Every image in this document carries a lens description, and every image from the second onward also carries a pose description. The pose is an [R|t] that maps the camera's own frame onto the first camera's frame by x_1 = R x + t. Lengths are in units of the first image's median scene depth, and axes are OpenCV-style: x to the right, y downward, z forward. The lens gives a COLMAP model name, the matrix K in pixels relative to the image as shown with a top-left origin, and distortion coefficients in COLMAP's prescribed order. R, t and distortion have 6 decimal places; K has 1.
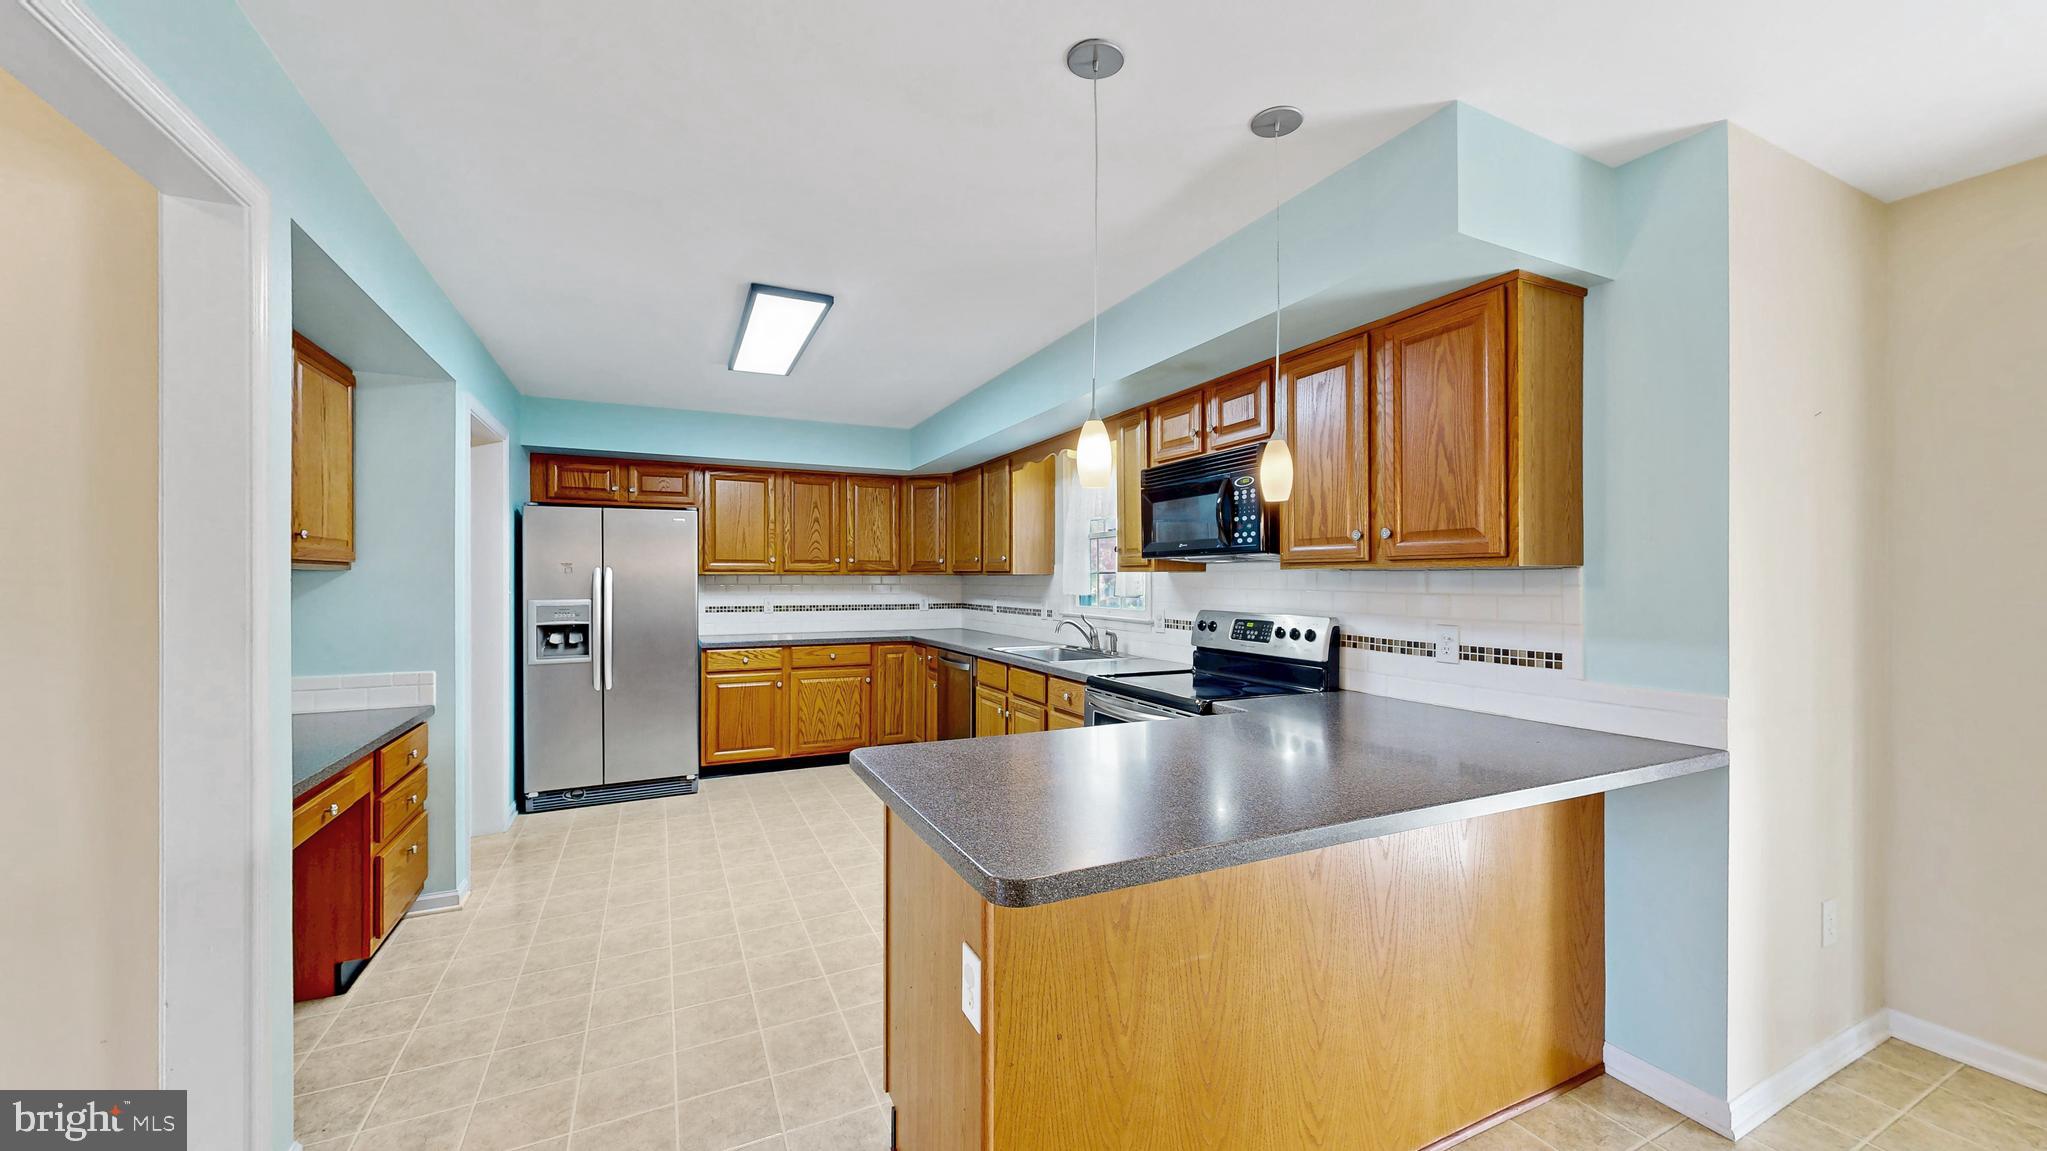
lens RADIAL K [[750.3, 0, 1017.6], [0, 750.3, 579.1], [0, 0, 1]] dist [-0.000911, 0.000180]
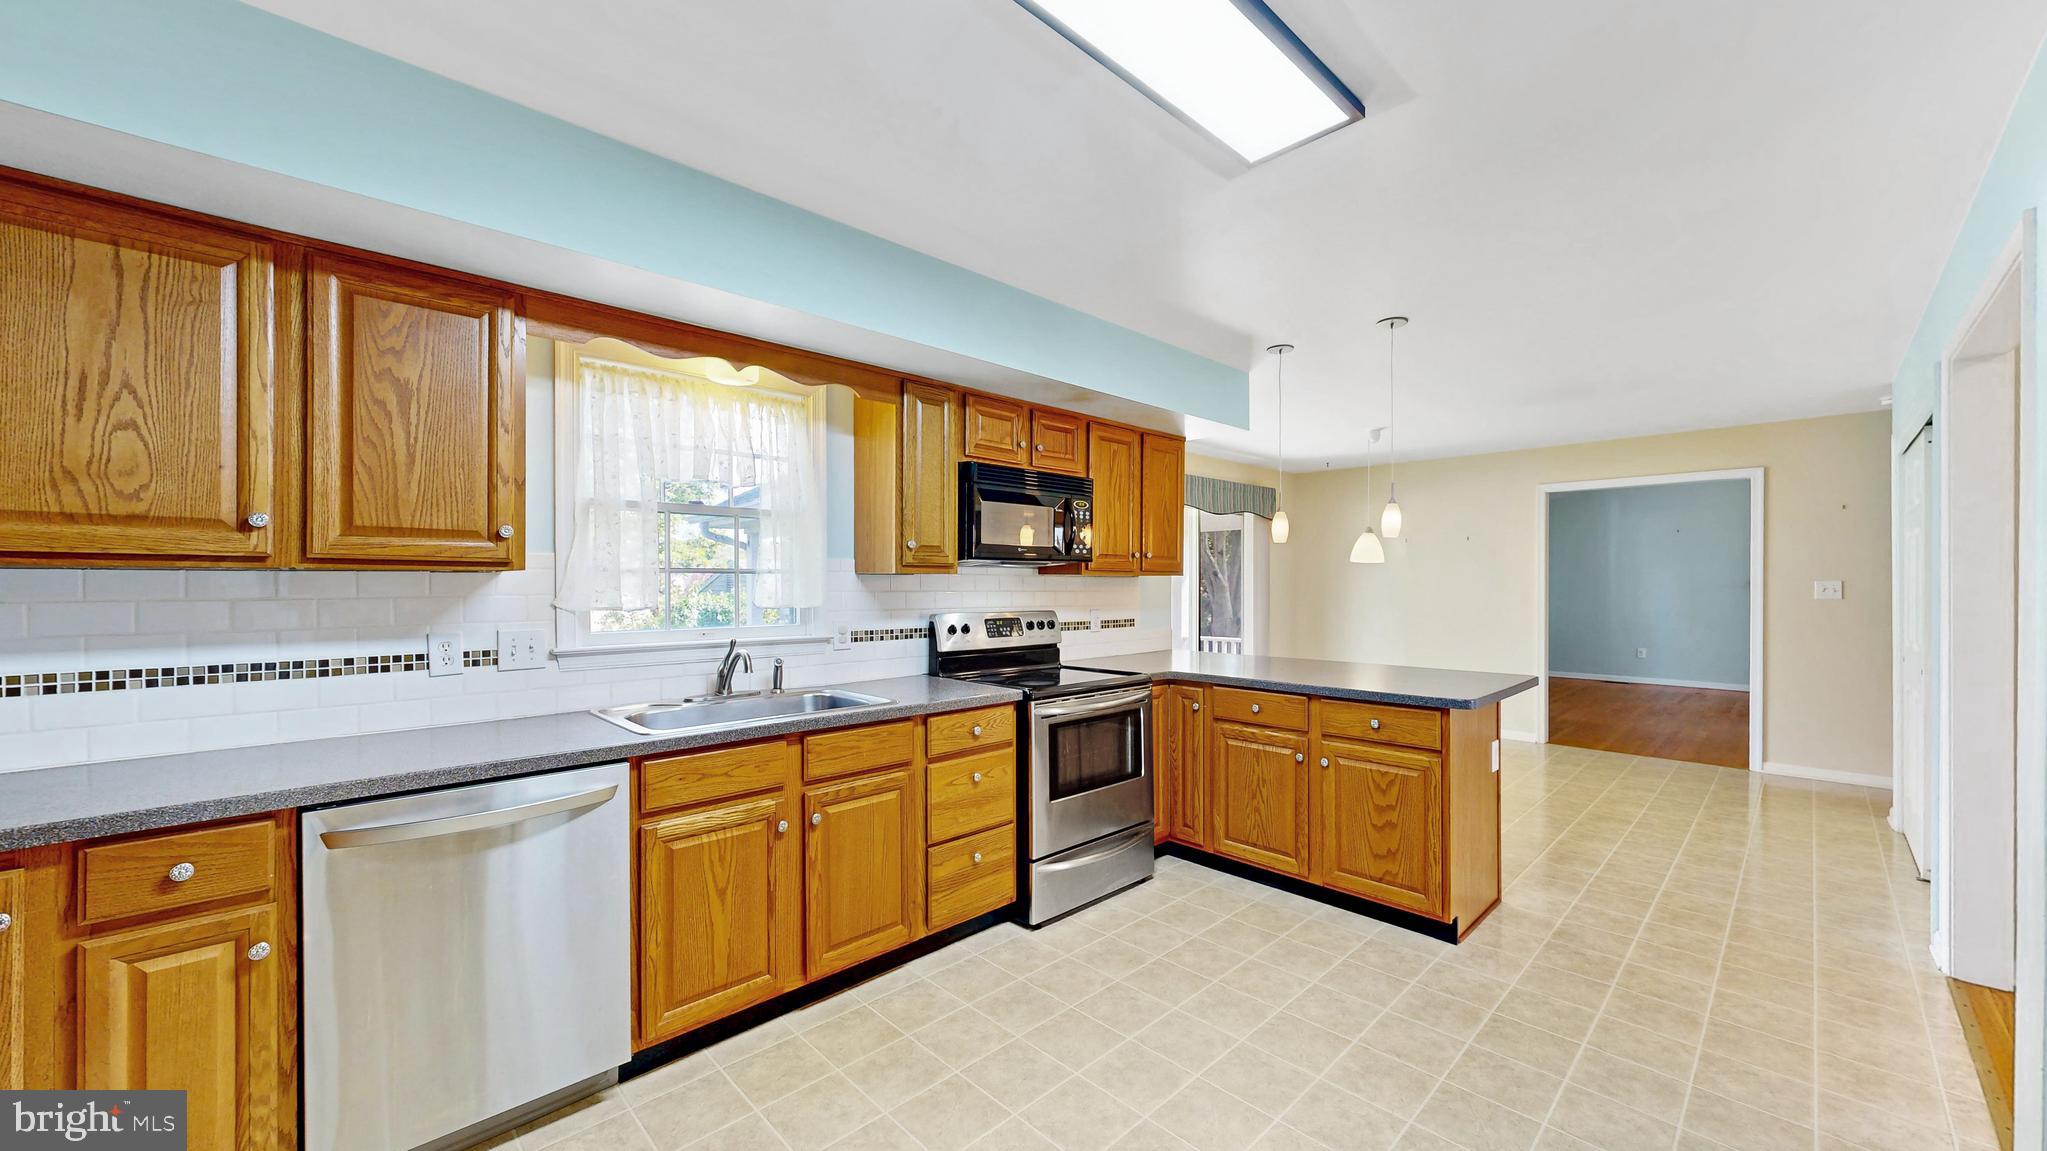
lens RADIAL K [[750.3, 0, 1017.6], [0, 750.3, 579.1], [0, 0, 1]] dist [-0.000911, 0.000180]
pose [[-0.308347, -0.011068, 0.951210, -2.060332], [-0.013679, 0.999881, 0.007200, -0.035676], [-0.951176, -0.010792, -0.308461, 3.529549]]
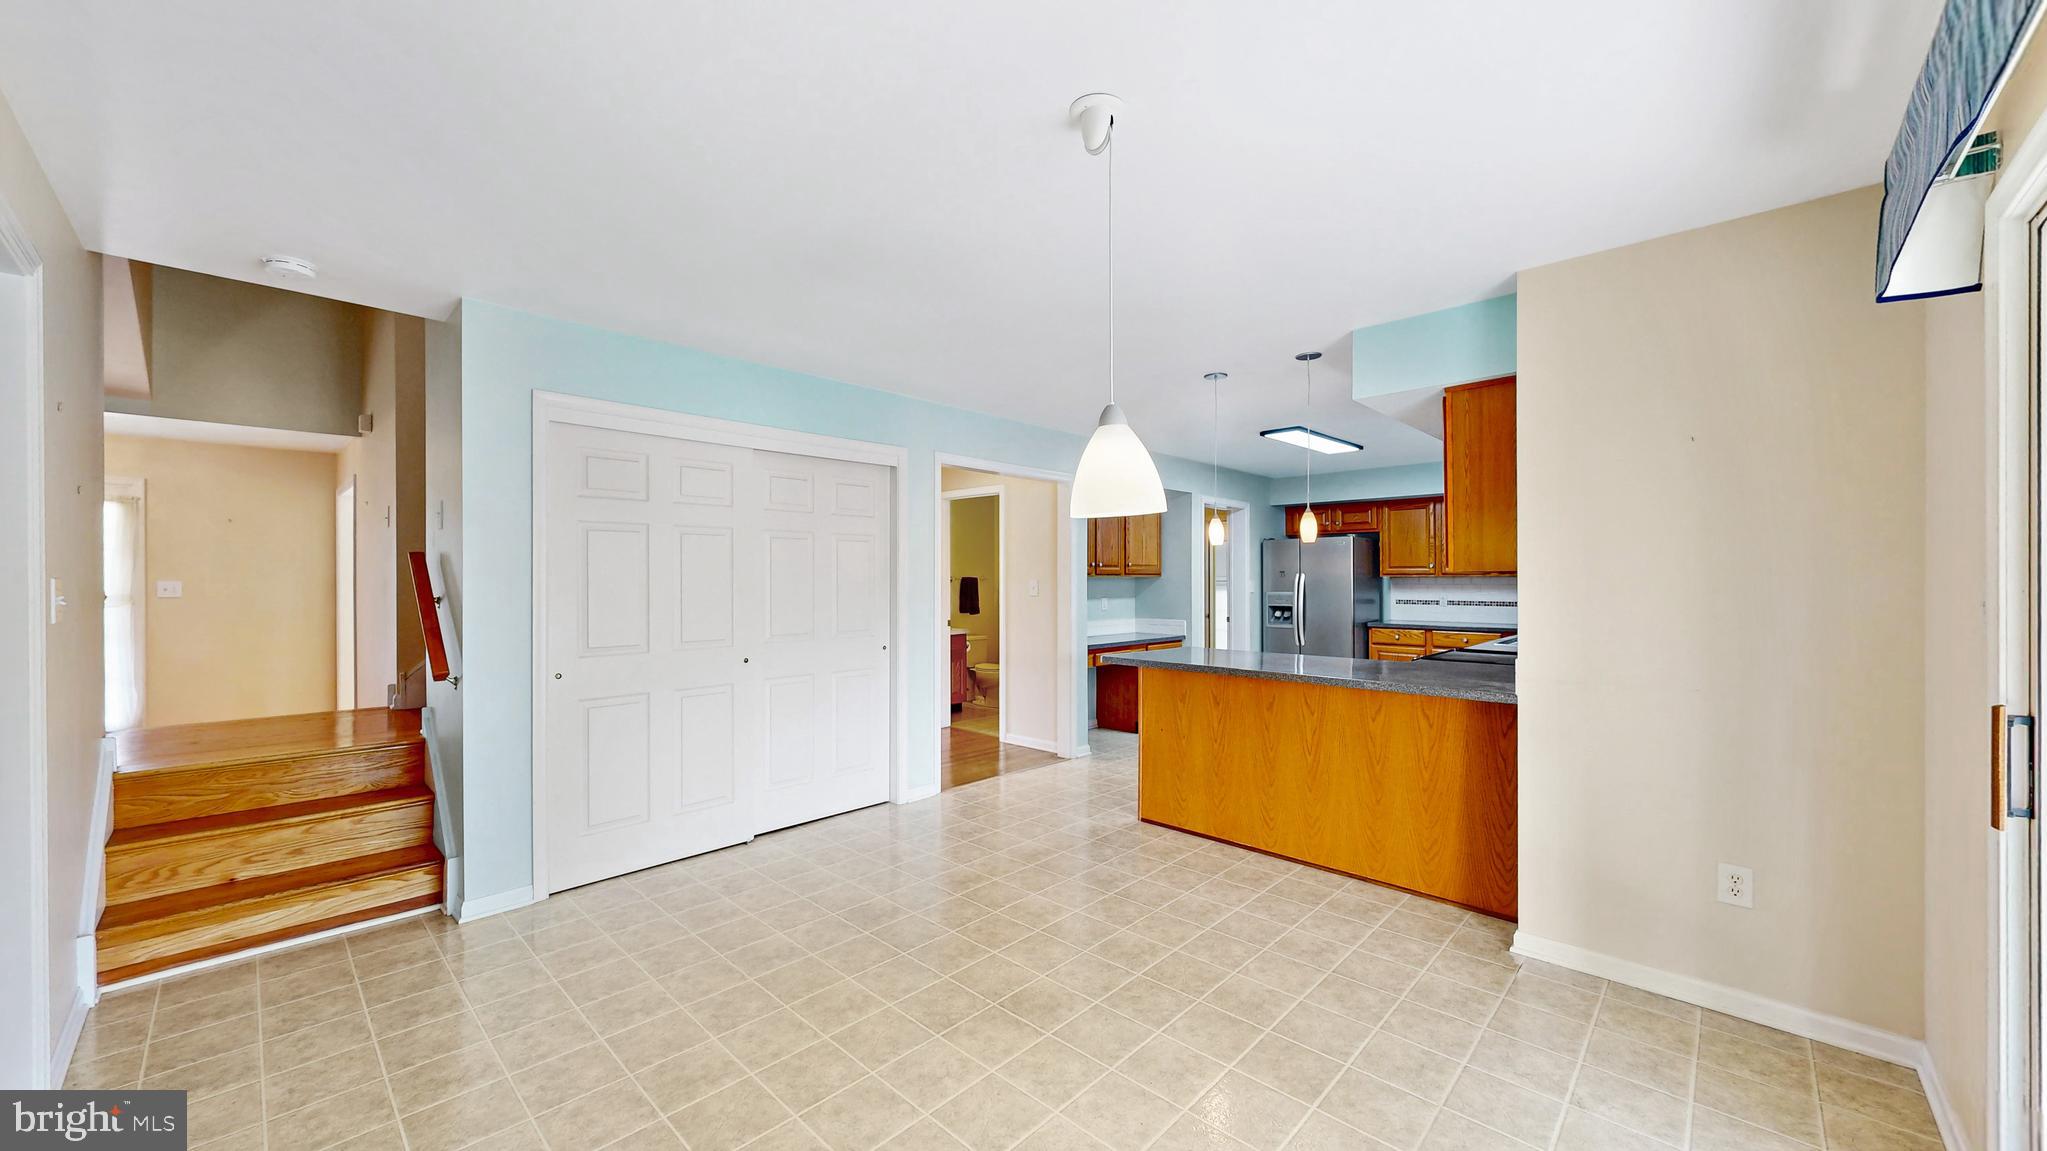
lens RADIAL K [[750.3, 0, 1017.6], [0, 750.3, 579.1], [0, 0, 1]] dist [-0.000911, 0.000180]
pose [[0.336404, -0.004495, -0.941707, 0.640458], [-0.000464, 0.999988, -0.004939, 0.004982], [0.941718, 0.002099, 0.336398, -0.135315]]
